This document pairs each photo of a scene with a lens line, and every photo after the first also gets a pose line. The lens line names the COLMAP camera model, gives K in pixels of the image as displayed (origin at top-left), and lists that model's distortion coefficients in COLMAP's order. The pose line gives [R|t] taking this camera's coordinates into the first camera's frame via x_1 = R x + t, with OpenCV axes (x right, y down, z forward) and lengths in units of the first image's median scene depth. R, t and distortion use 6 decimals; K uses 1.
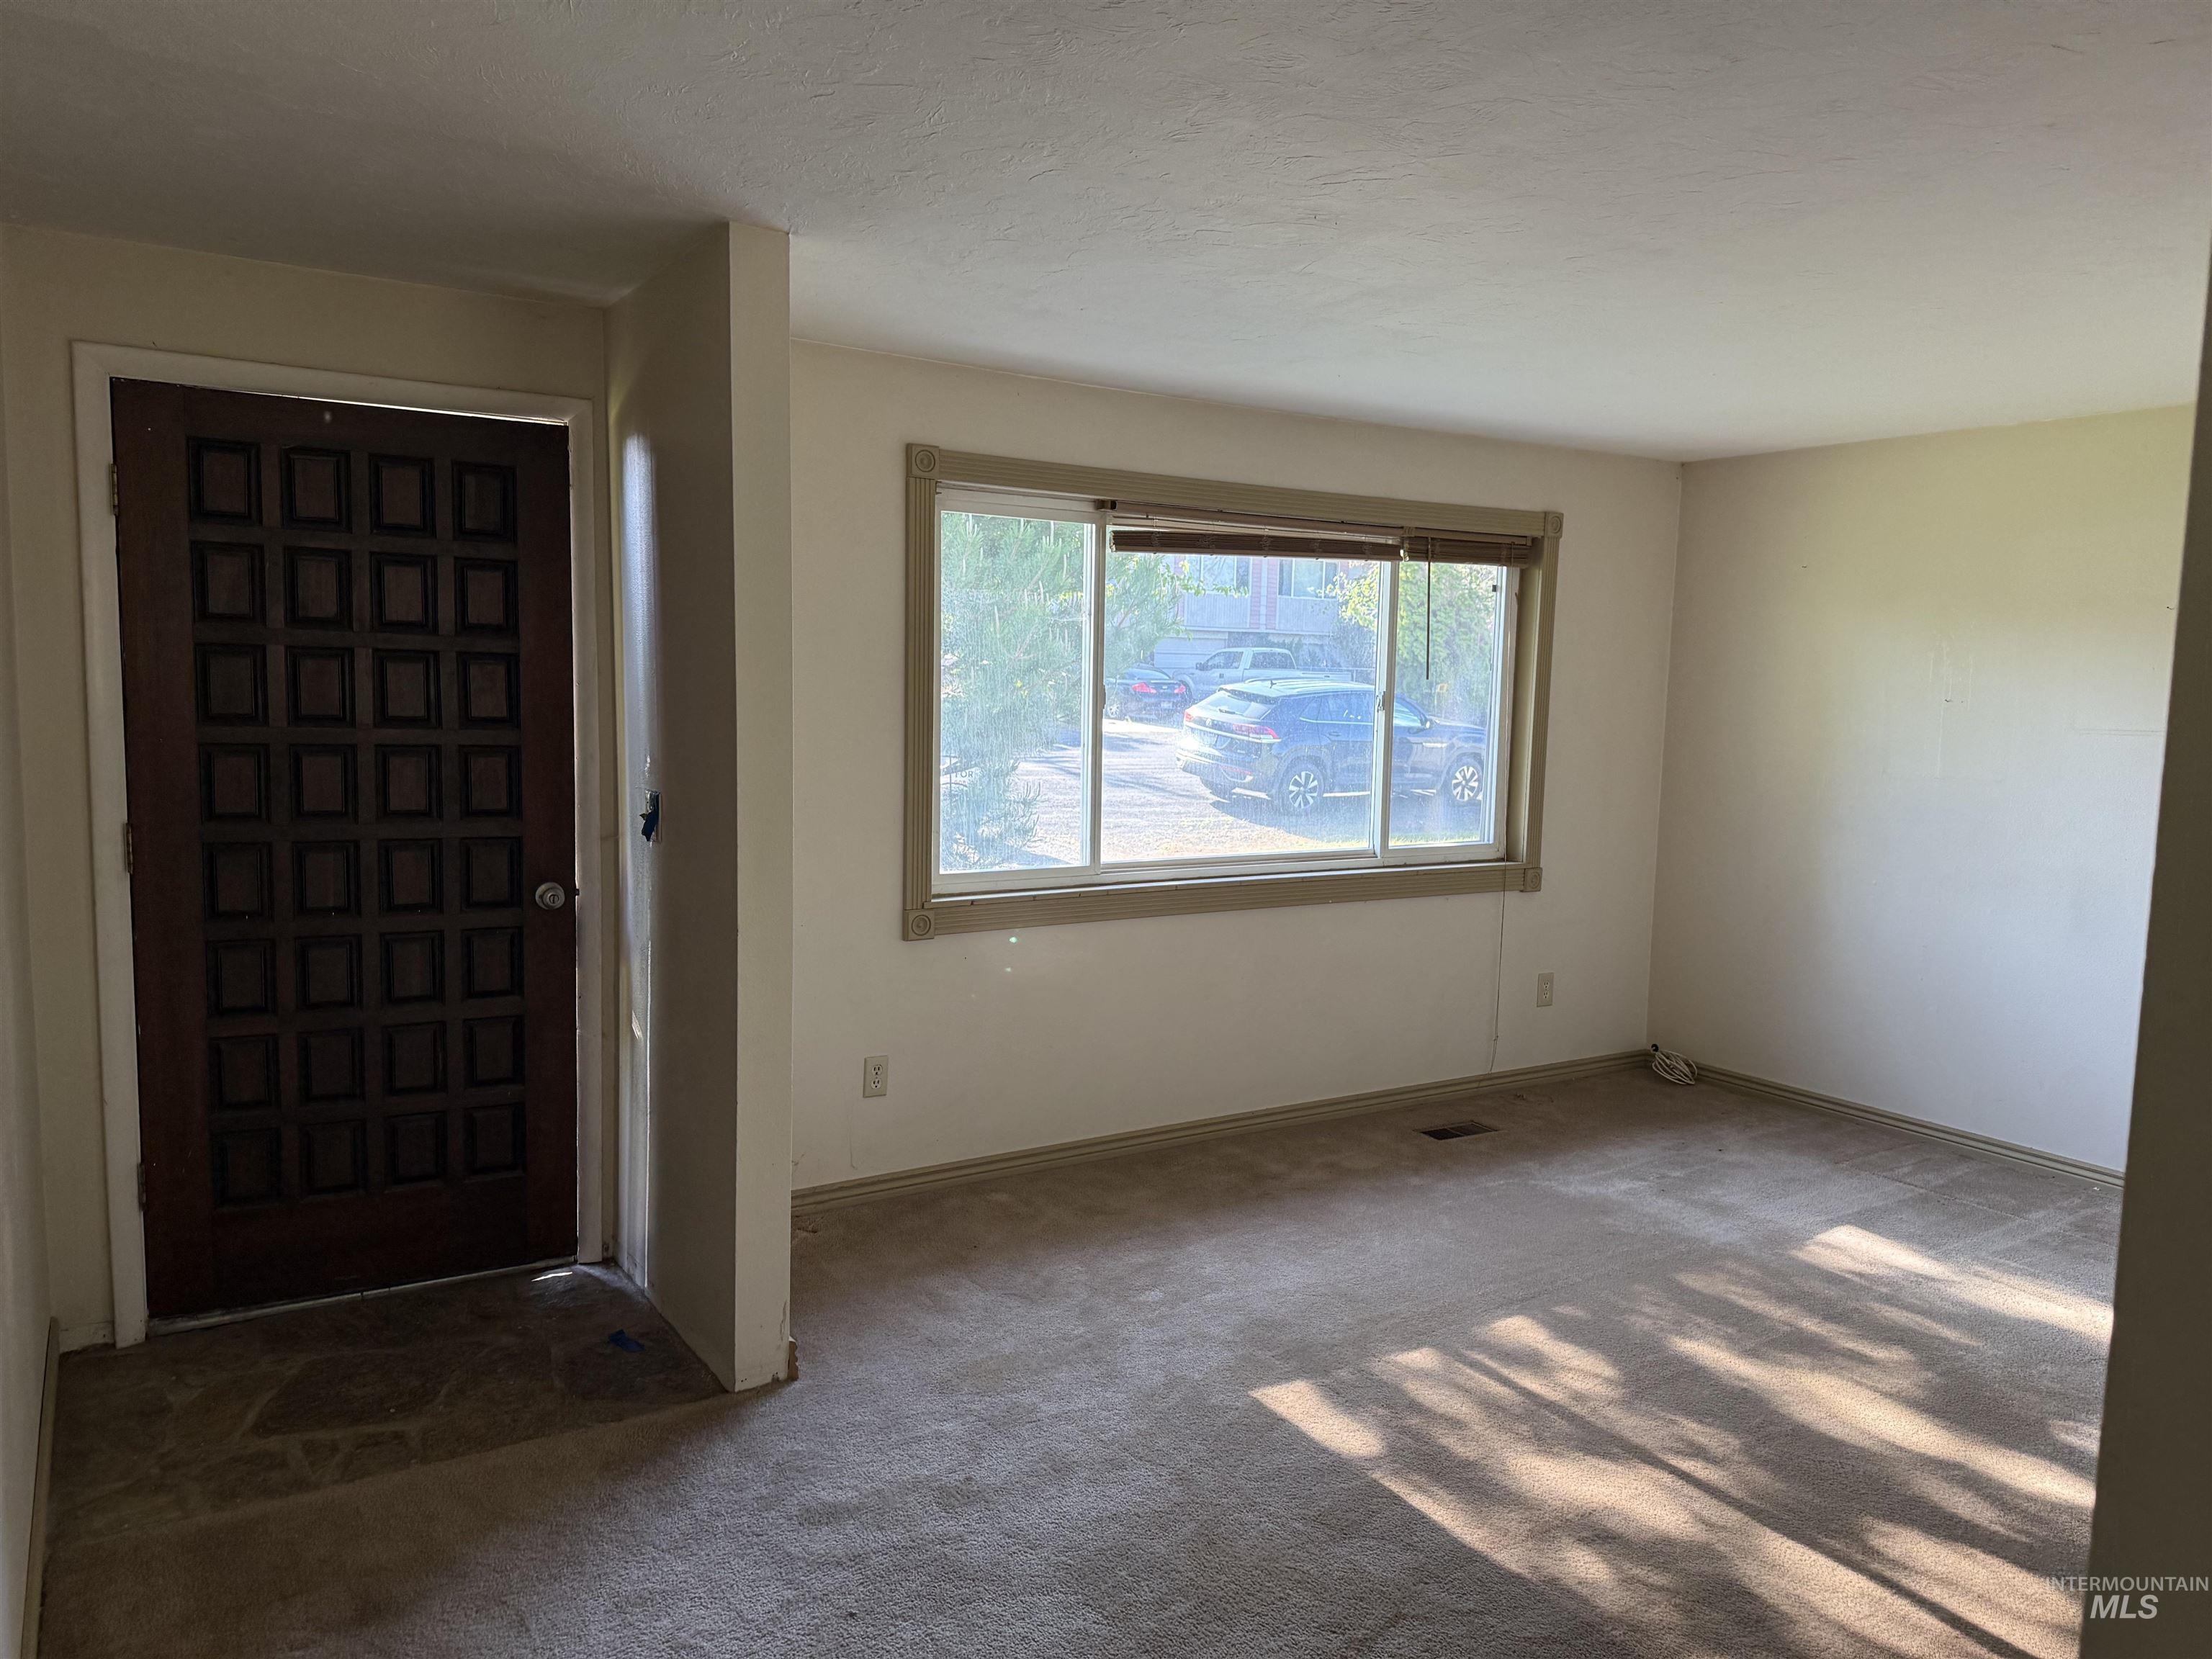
lens RADIAL K [[1553.3, 0, 1108.7], [0, 1553.3, 837.5], [0, 0, 1]] dist [0.192562, -0.259186]
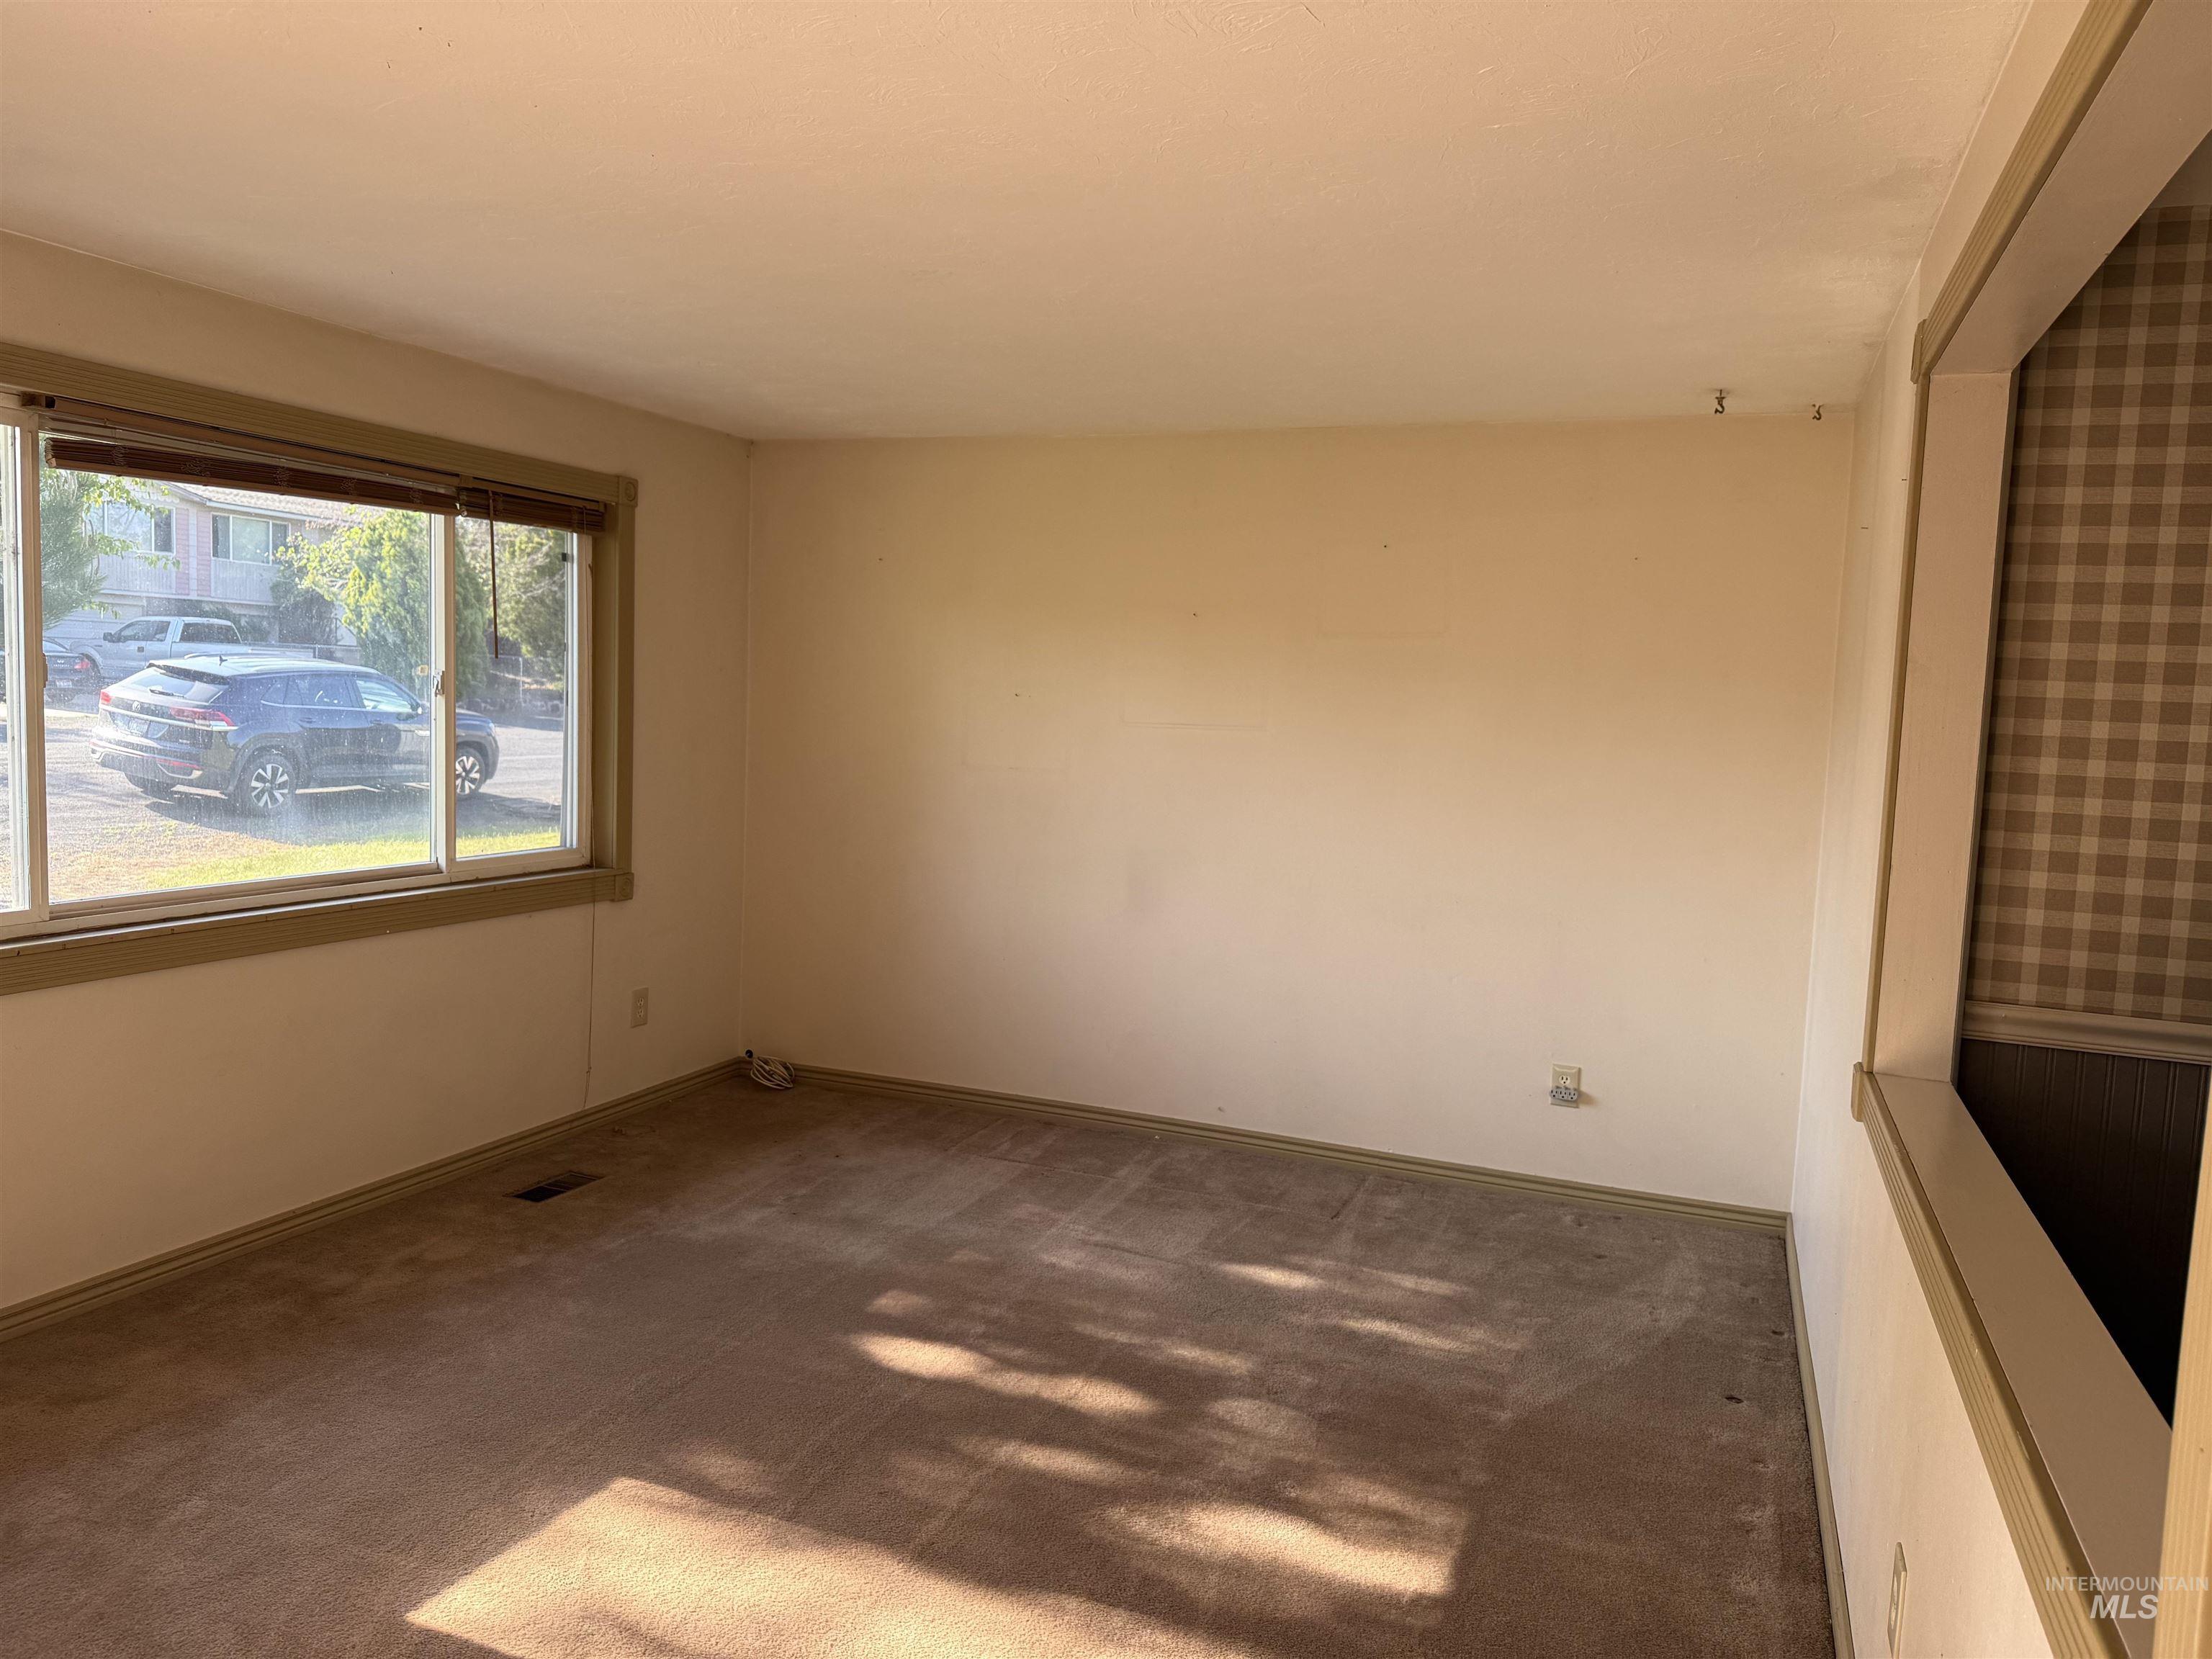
lens RADIAL K [[1563.4, 0, 1106.0], [0, 1563.4, 829.5], [0, 0, 1]] dist [0.060207, -0.091260]
pose [[0.811384, -0.040913, 0.583080, -0.027528], [0.038920, 0.999115, 0.015947, -0.009516], [-0.583217, 0.009754, 0.812258, 0.119279]]
